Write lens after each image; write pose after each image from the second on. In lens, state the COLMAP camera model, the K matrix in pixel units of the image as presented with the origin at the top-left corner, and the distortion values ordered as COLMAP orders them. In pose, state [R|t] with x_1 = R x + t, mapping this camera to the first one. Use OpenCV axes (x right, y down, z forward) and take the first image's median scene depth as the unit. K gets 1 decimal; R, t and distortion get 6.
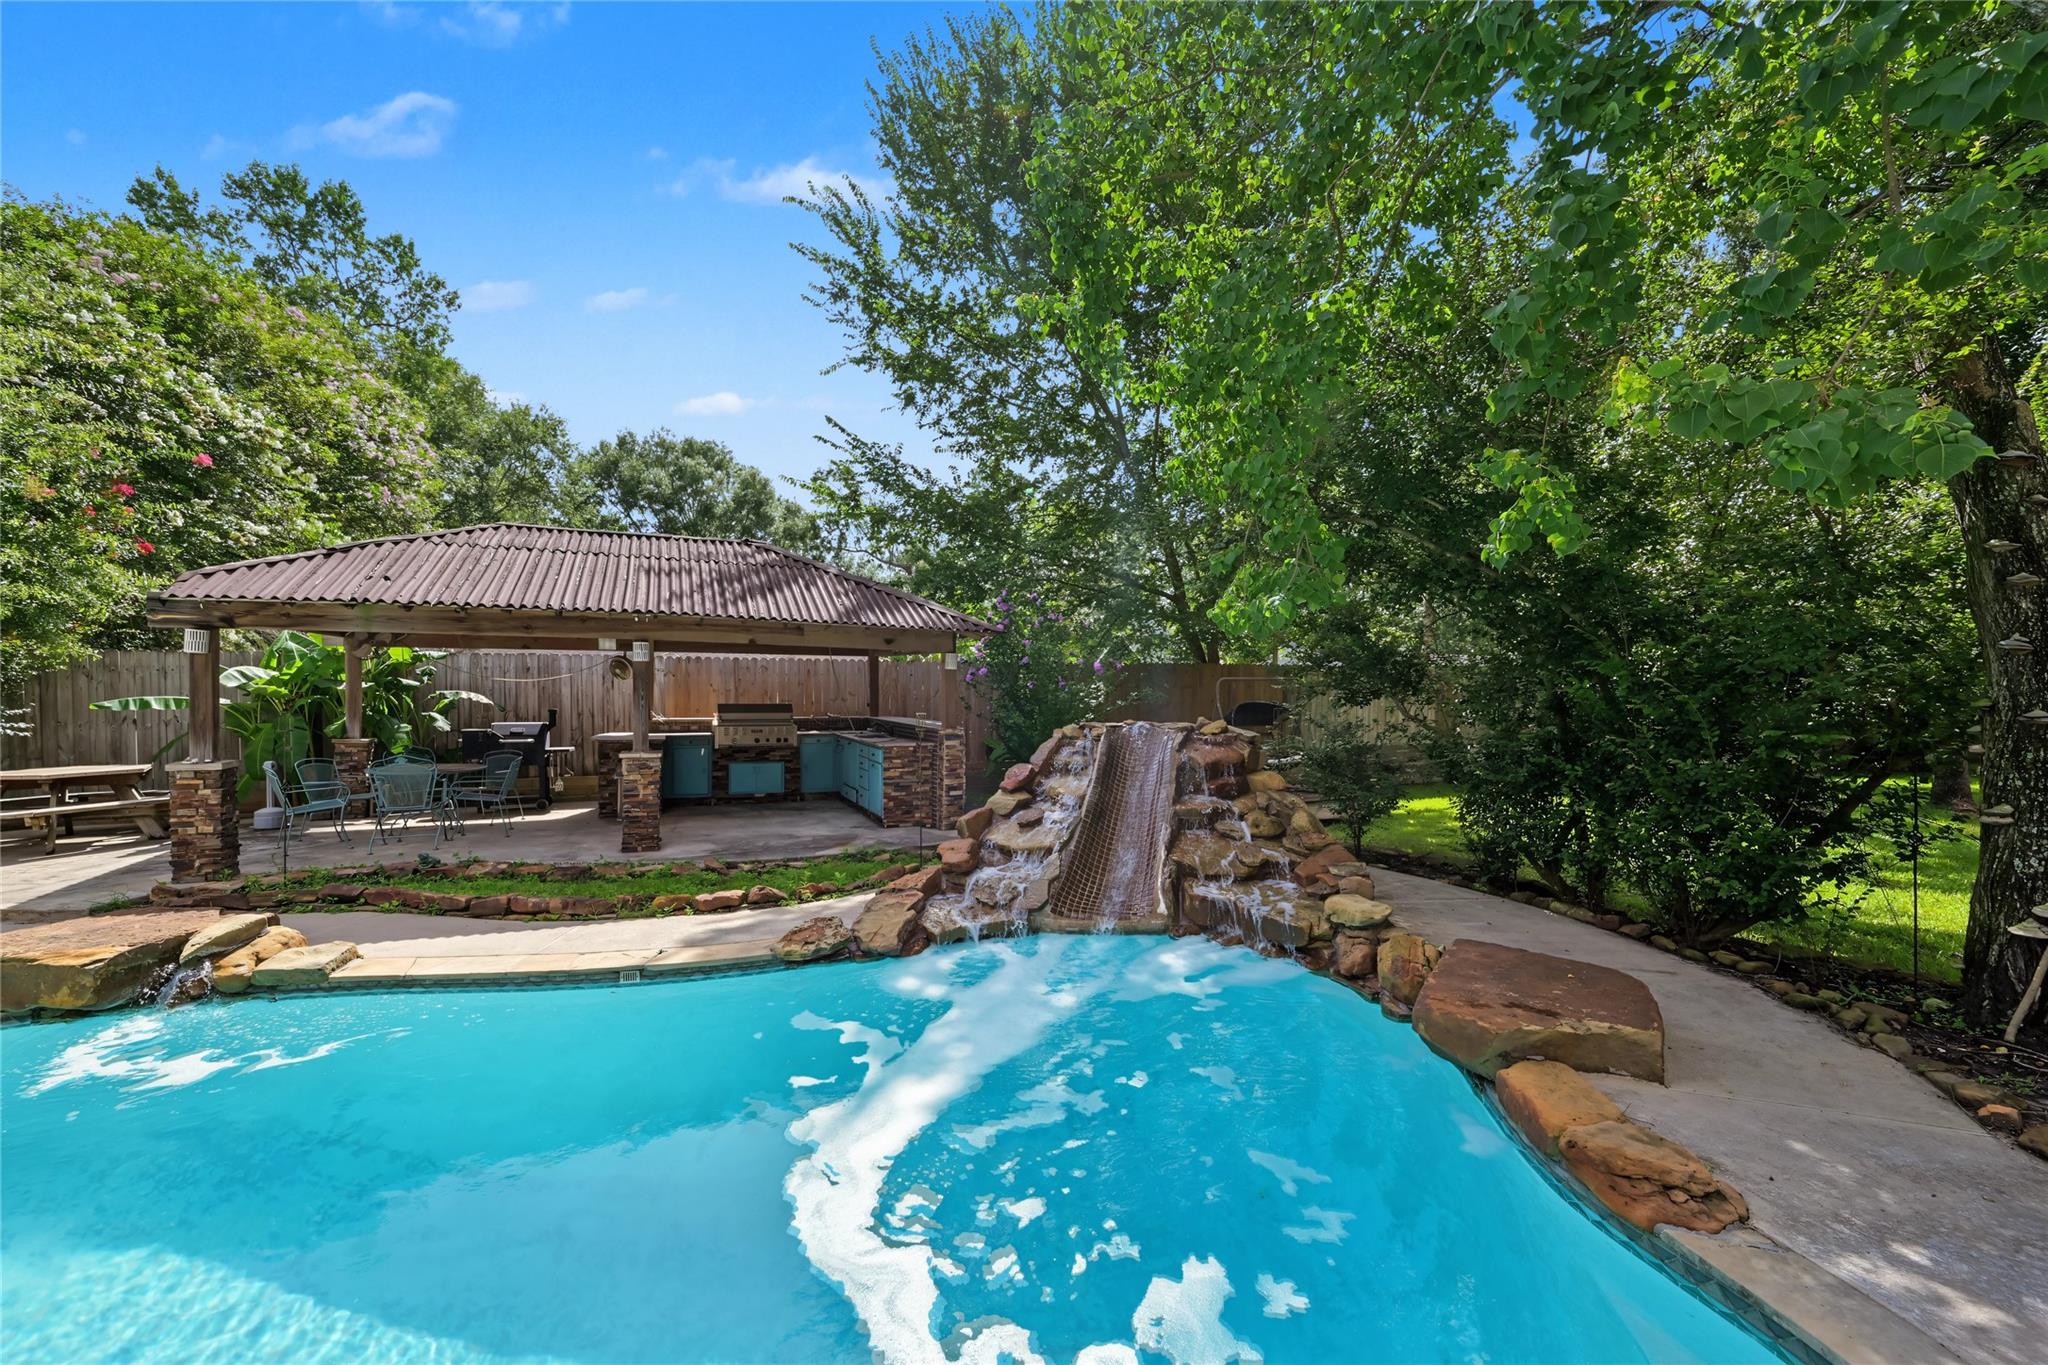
lens RADIAL K [[828.4, 0, 1024.0], [0, 828.4, 682.5], [0, 0, 1]] dist [0.001327, 0.000351]
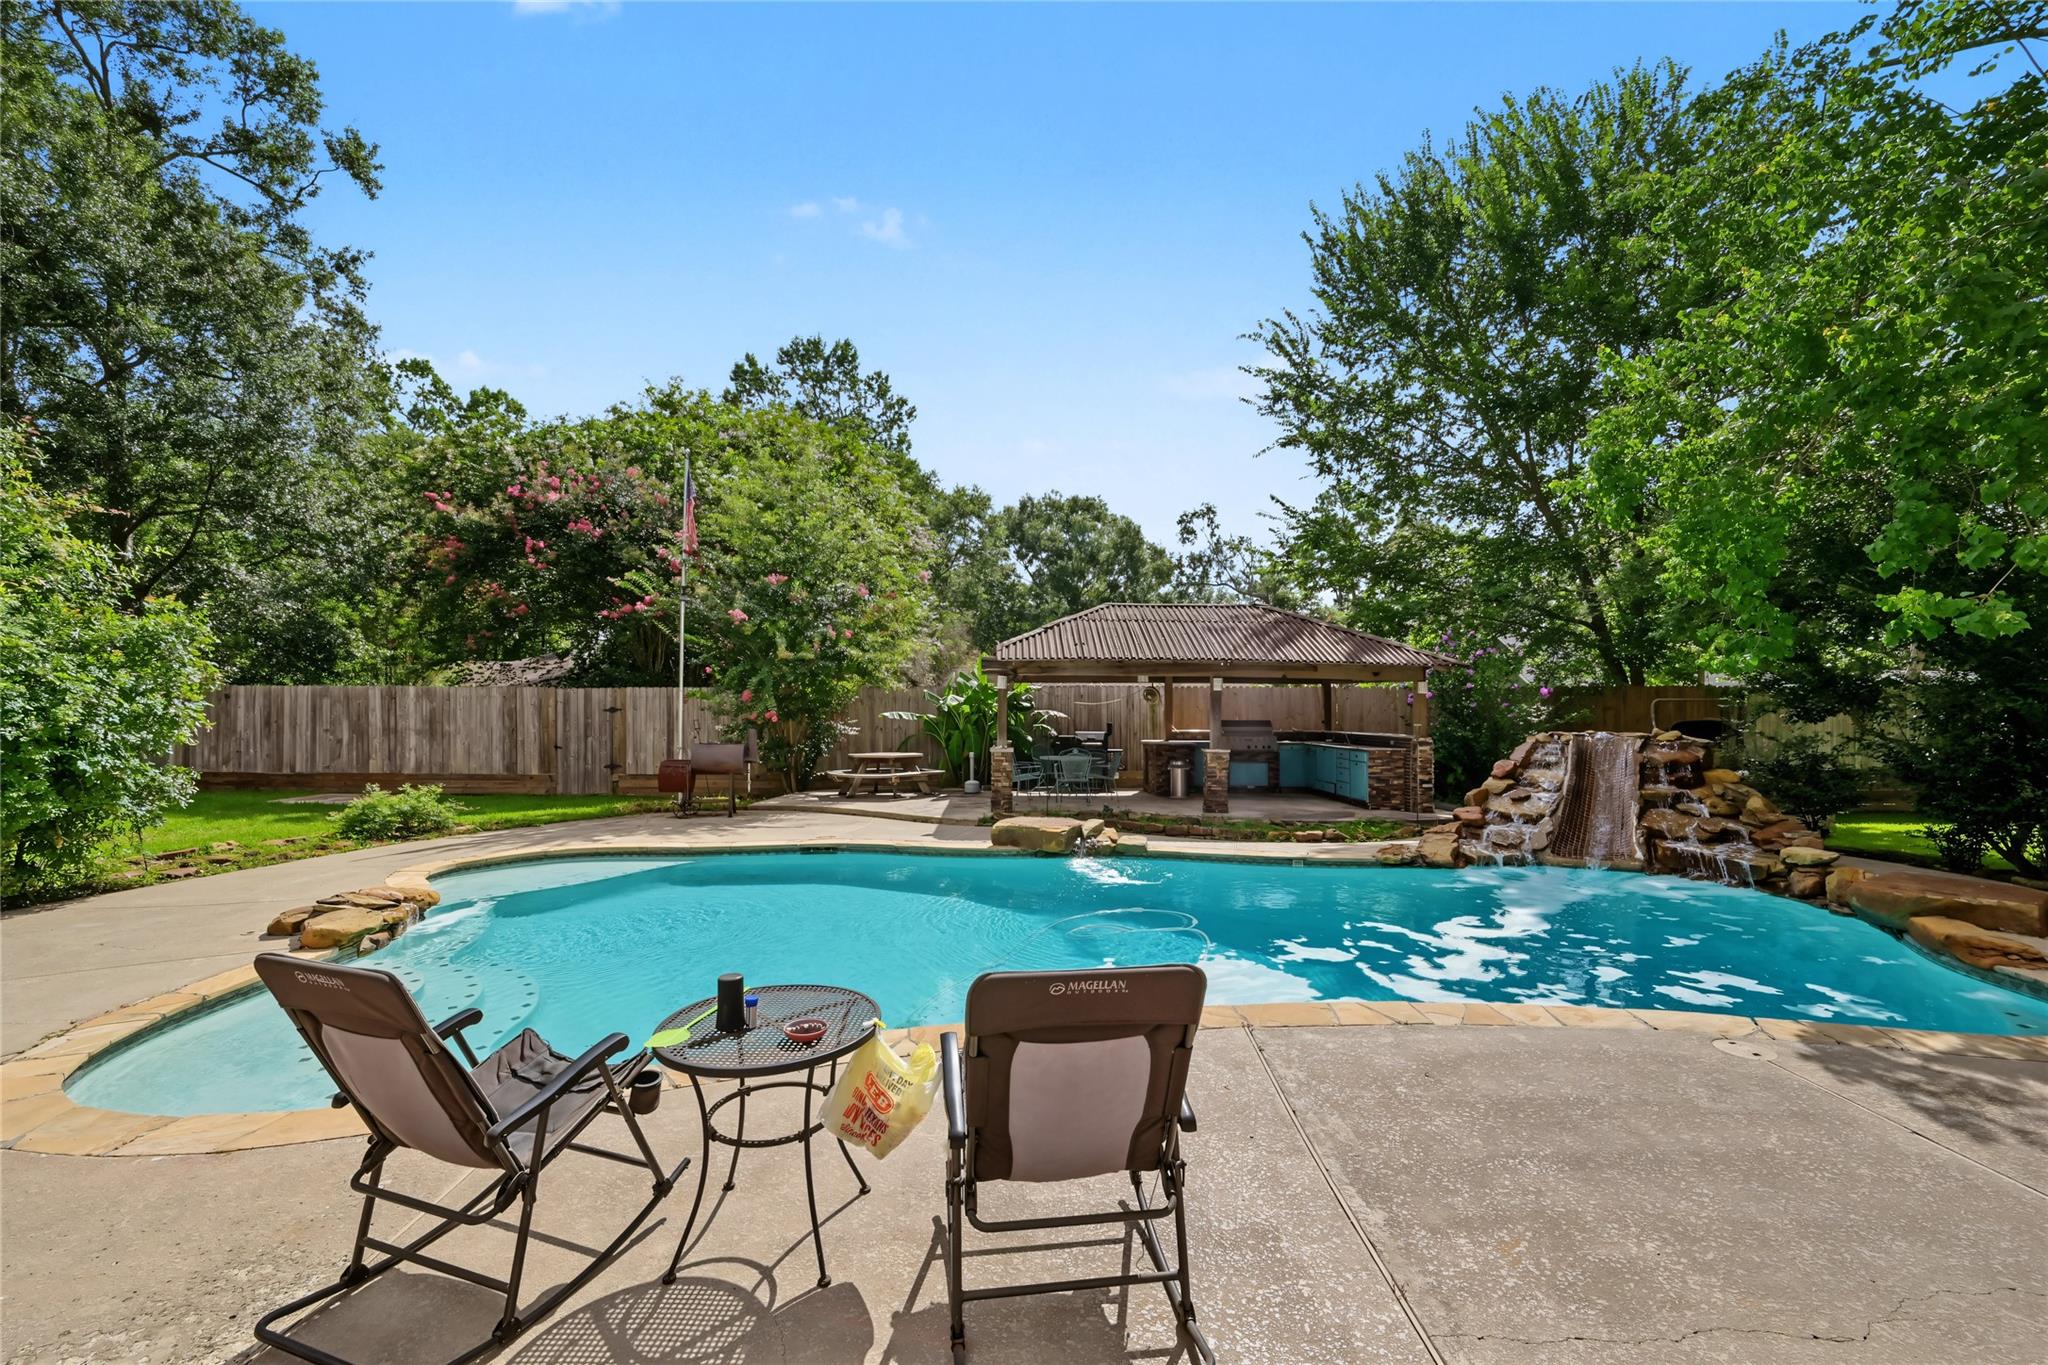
lens RADIAL K [[828.4, 0, 1024.0], [0, 828.4, 682.5], [0, 0, 1]] dist [0.001327, 0.000351]
pose [[0.926833, -0.013857, -0.375219, -0.205349], [0.002573, 0.999530, -0.030558, 0.006438], [0.375465, 0.027357, 0.926433, -0.554841]]
